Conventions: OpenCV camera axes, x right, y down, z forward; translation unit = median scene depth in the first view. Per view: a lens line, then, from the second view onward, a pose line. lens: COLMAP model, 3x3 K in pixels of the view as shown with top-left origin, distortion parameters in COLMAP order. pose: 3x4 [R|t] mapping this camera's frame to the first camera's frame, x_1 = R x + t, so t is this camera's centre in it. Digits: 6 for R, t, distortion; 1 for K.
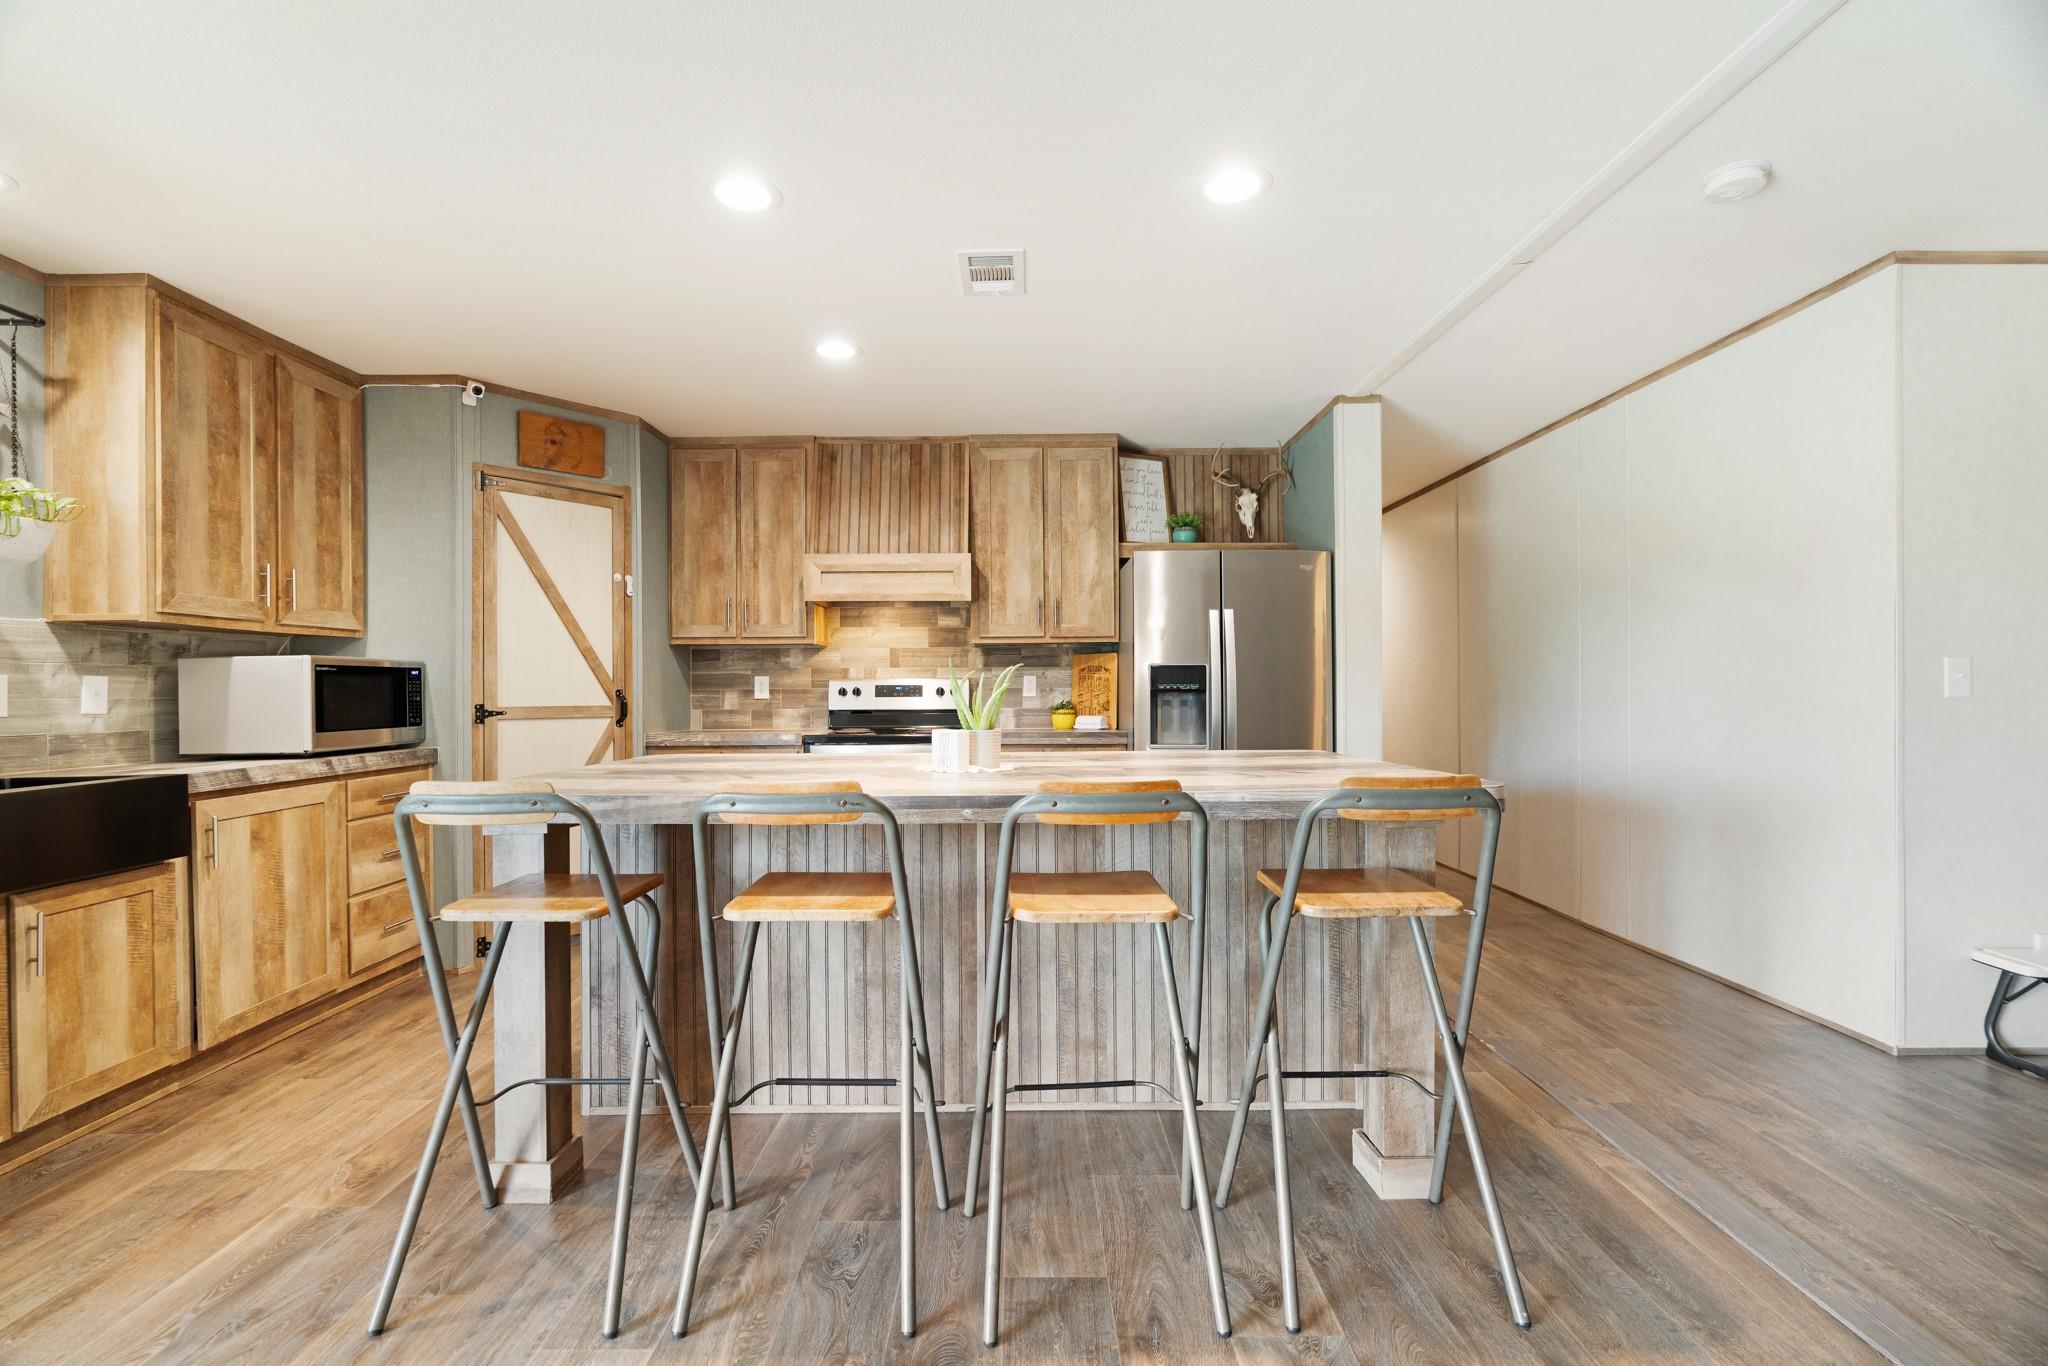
lens RADIAL K [[919.3, 0, 1014.2], [0, 919.3, 683.1], [0, 0, 1]] dist [-0.019676, 0.009986]
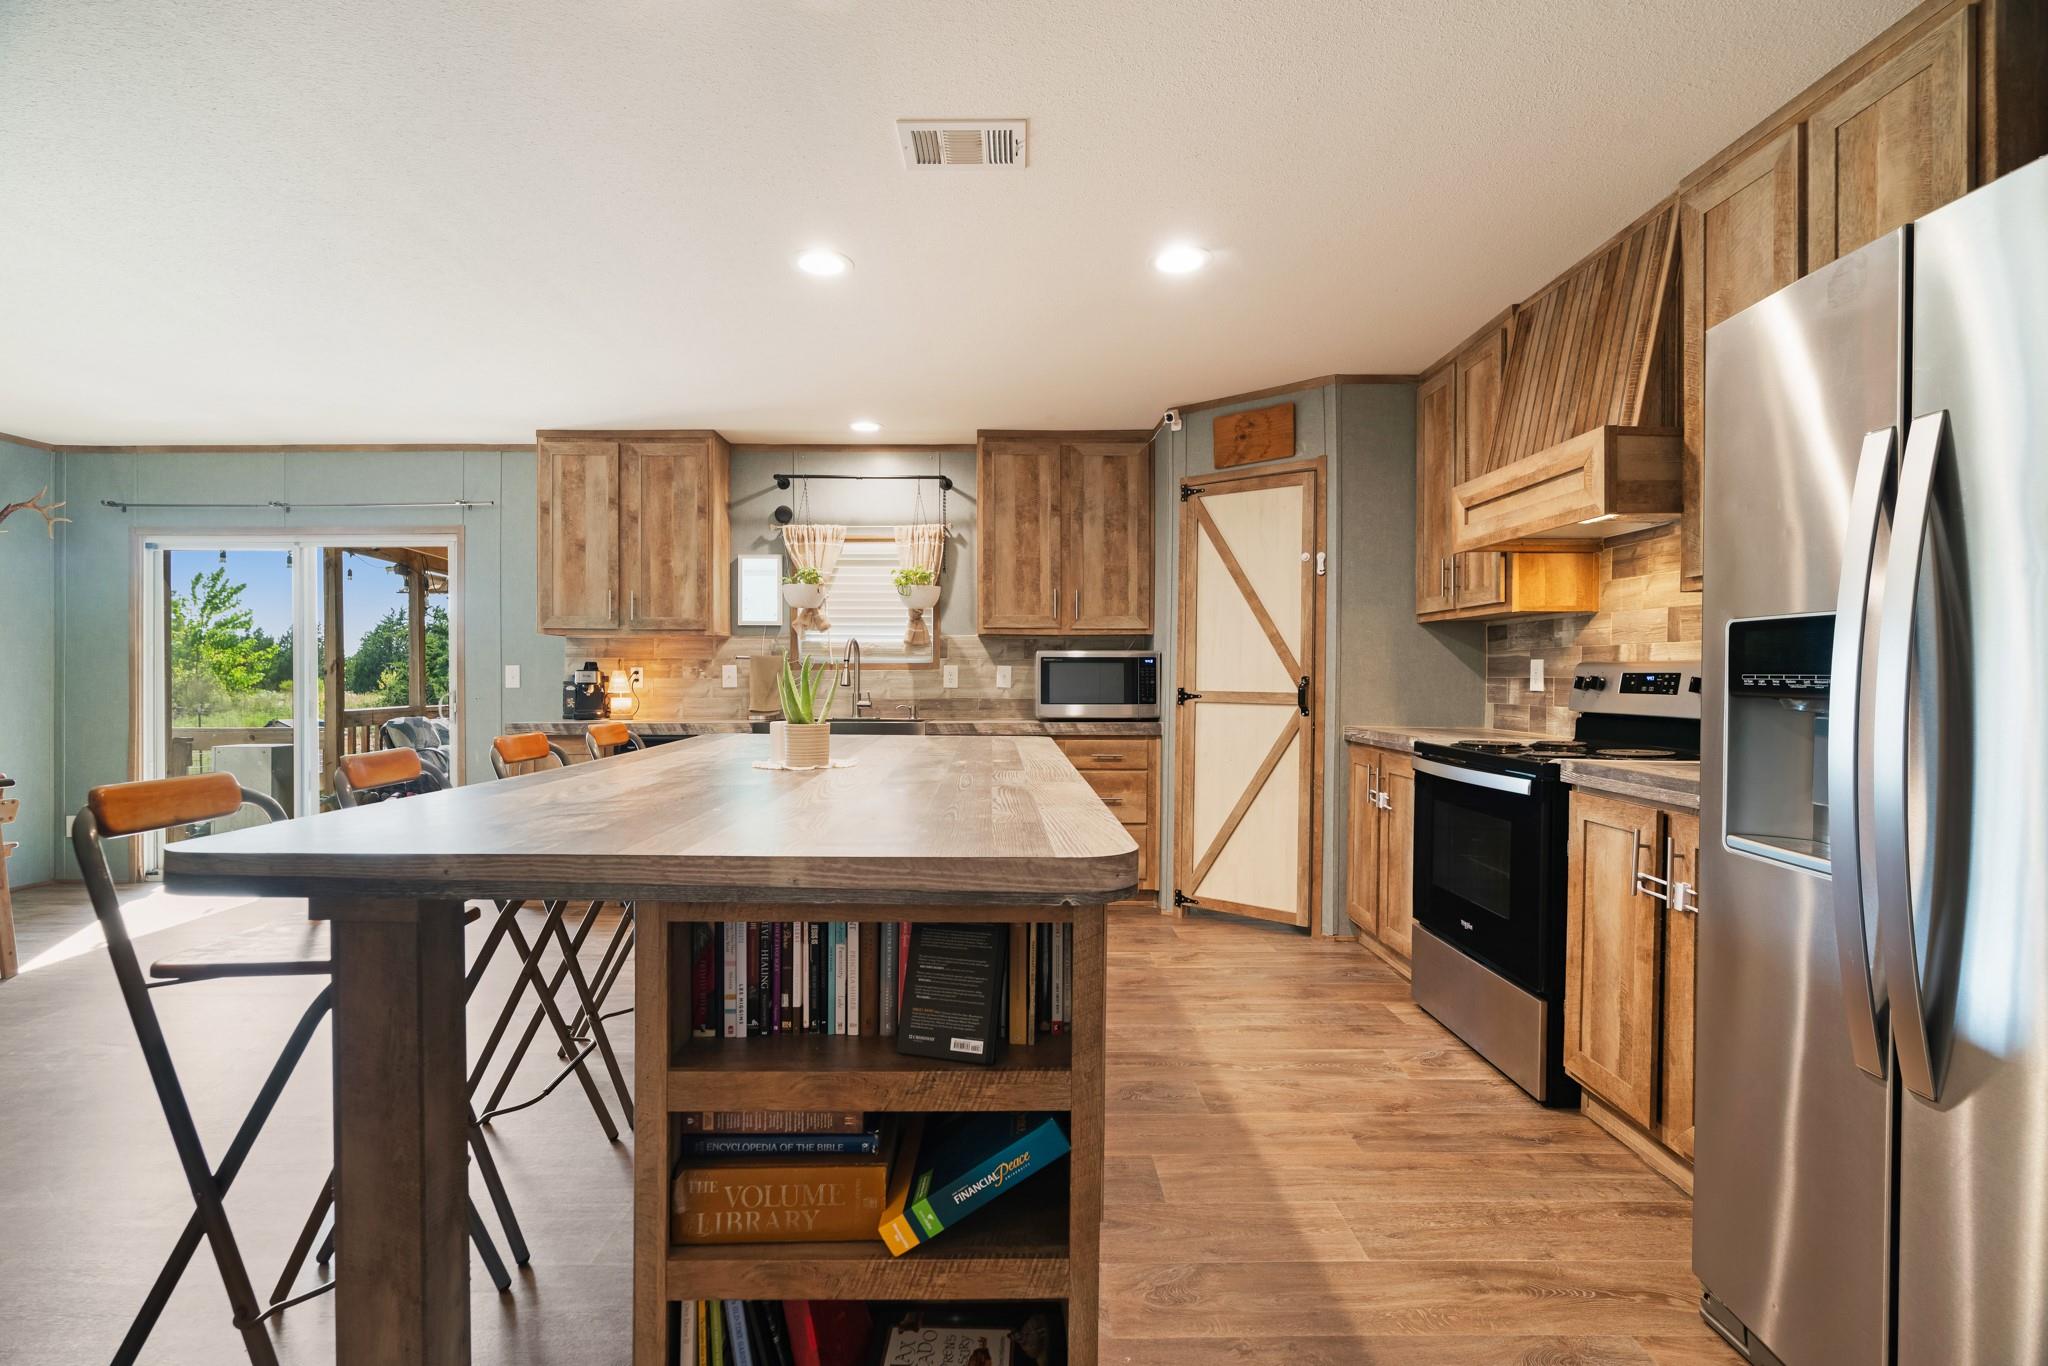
lens RADIAL K [[919.3, 0, 1014.2], [0, 919.3, 683.1], [0, 0, 1]] dist [-0.019676, 0.009986]
pose [[0.006850, 0.015771, -0.999852, 0.568291], [0.002953, 0.999871, 0.015791, -0.001964], [0.999972, -0.003061, 0.006803, 0.776755]]
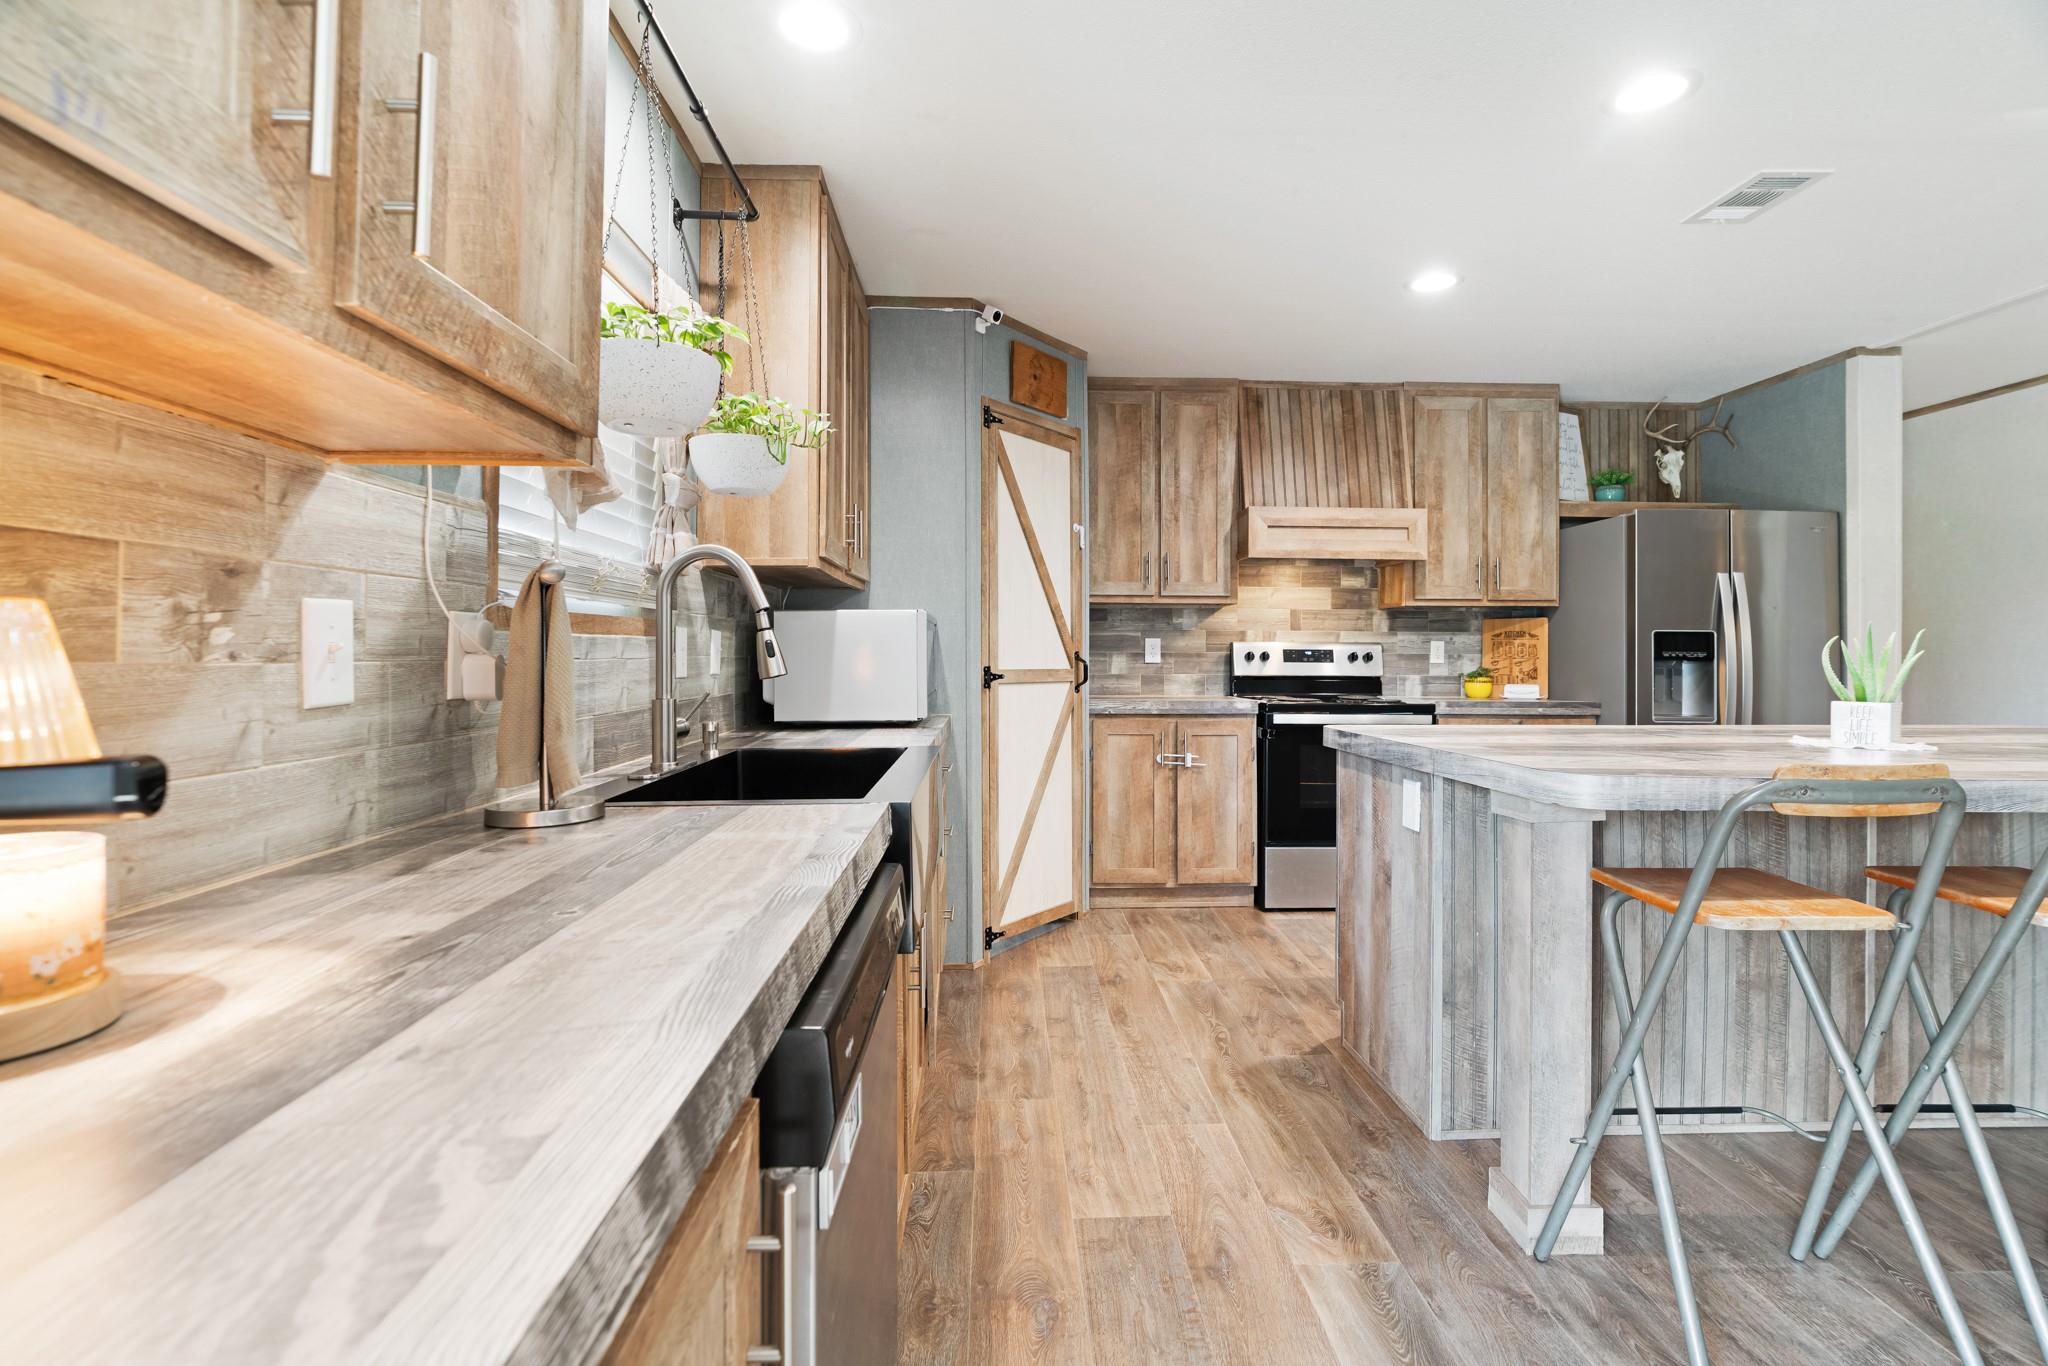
lens RADIAL K [[946.0, 0, 1027.0], [0, 946.0, 642.0], [0, 0, 1]] dist [-0.002642, 0.000099]
pose [[0.999174, 0.011136, 0.039092, -0.578095], [-0.010917, 0.999923, -0.005816, 0.004278], [-0.039153, 0.005385, 0.999219, 0.071251]]
